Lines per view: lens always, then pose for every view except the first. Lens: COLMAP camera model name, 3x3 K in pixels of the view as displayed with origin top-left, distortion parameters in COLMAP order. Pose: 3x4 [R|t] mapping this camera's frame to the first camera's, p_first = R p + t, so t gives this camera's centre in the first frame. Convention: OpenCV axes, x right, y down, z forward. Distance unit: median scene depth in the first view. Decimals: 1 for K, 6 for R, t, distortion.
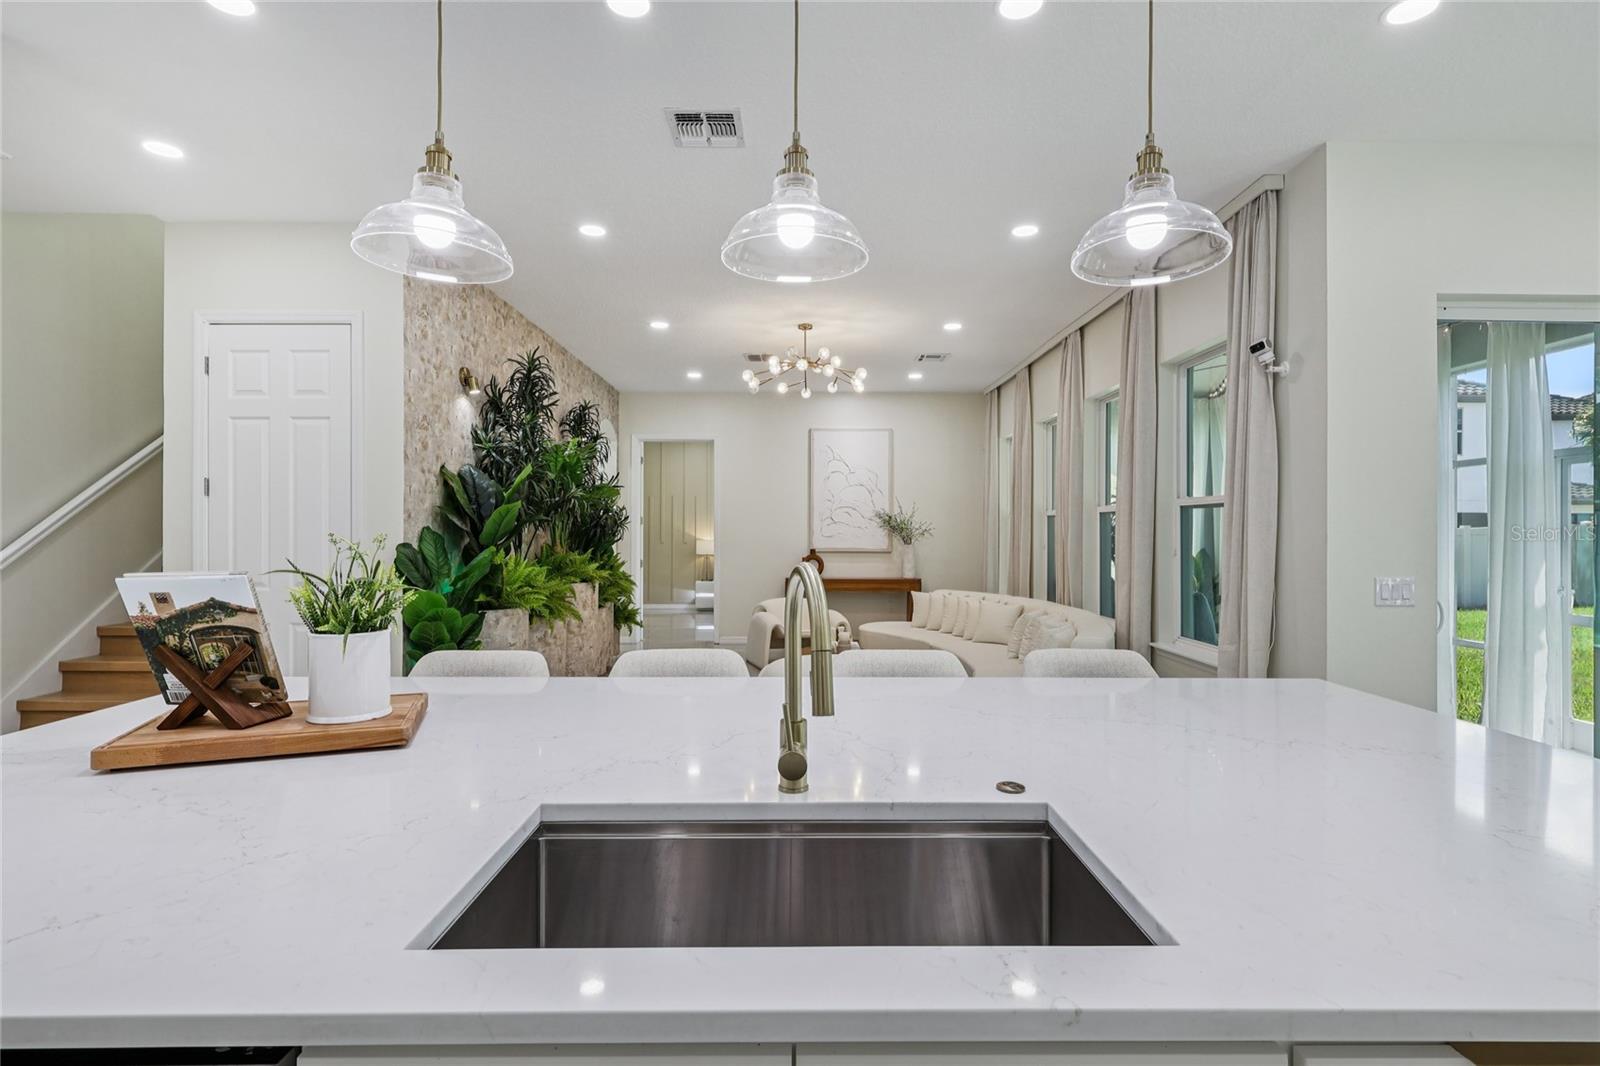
lens RADIAL K [[789.1, 0, 805.2], [0, 789.1, 533.2], [0, 0, 1]] dist [0.005124, 0.002271]
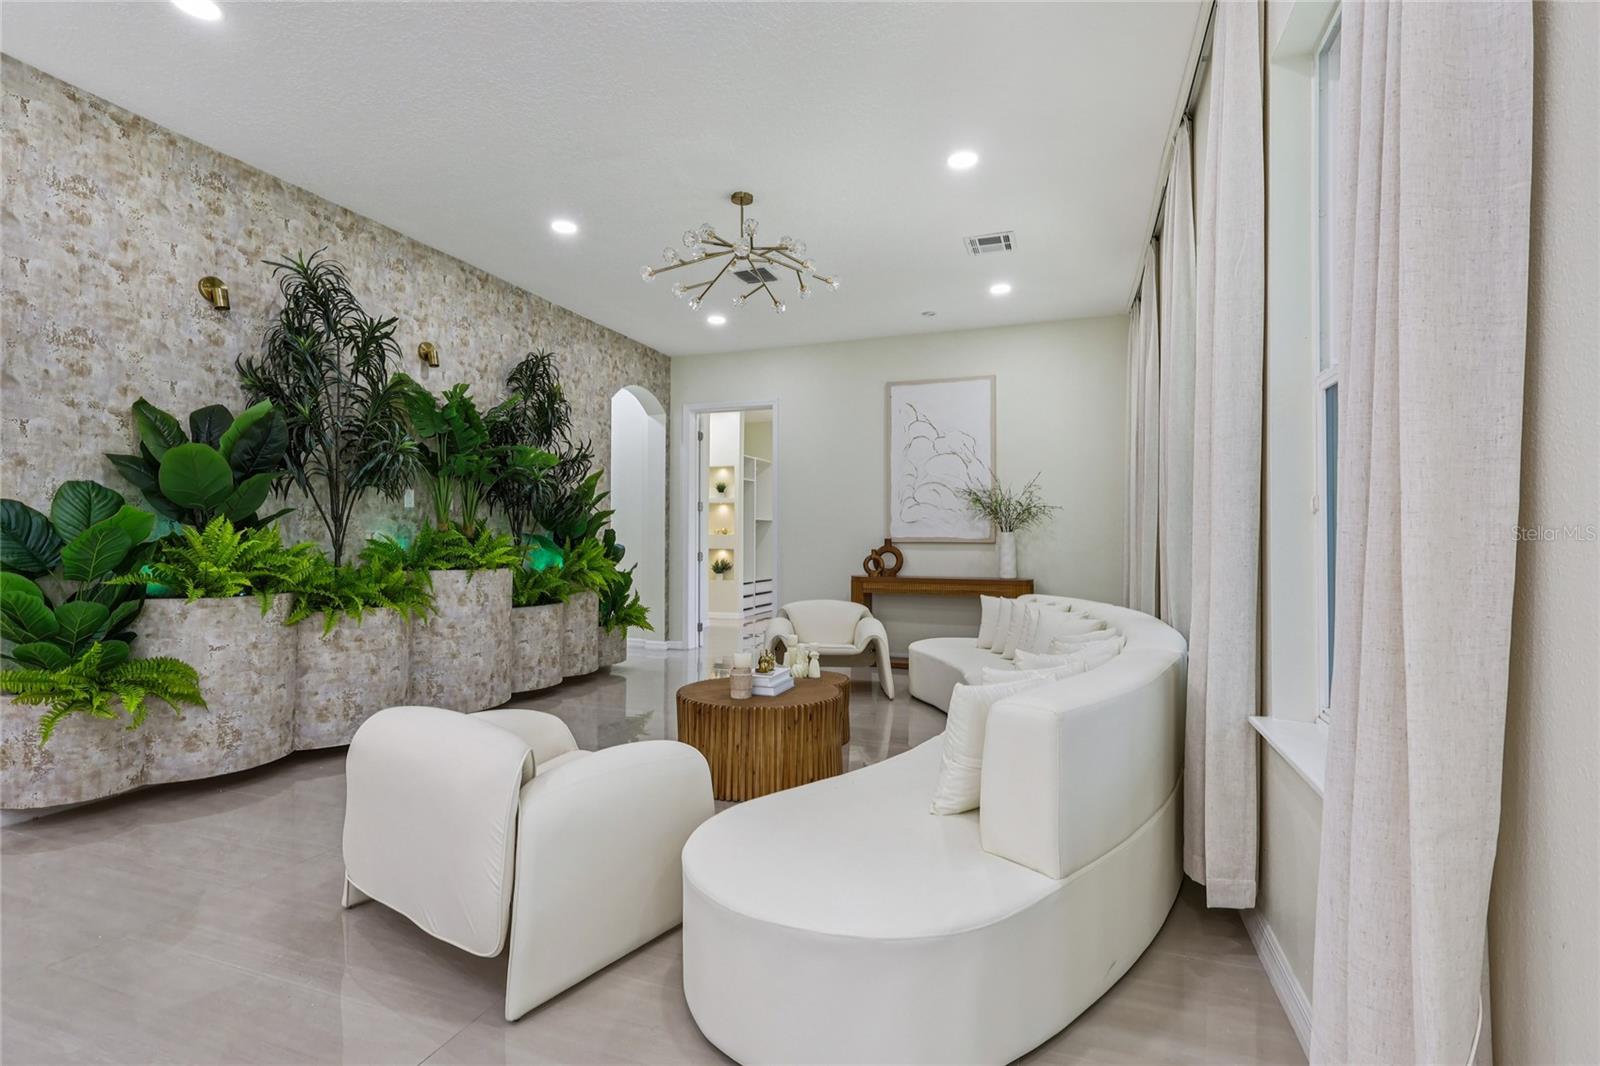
lens RADIAL K [[743.0, 0, 808.6], [0, 743.0, 534.8], [0, 0, 1]] dist [-0.006587, 0.001560]
pose [[0.938225, -0.005025, -0.345990, 0.272560], [0.001277, 0.999938, -0.011061, 0.035258], [0.346024, 0.009936, 0.938173, 0.421139]]
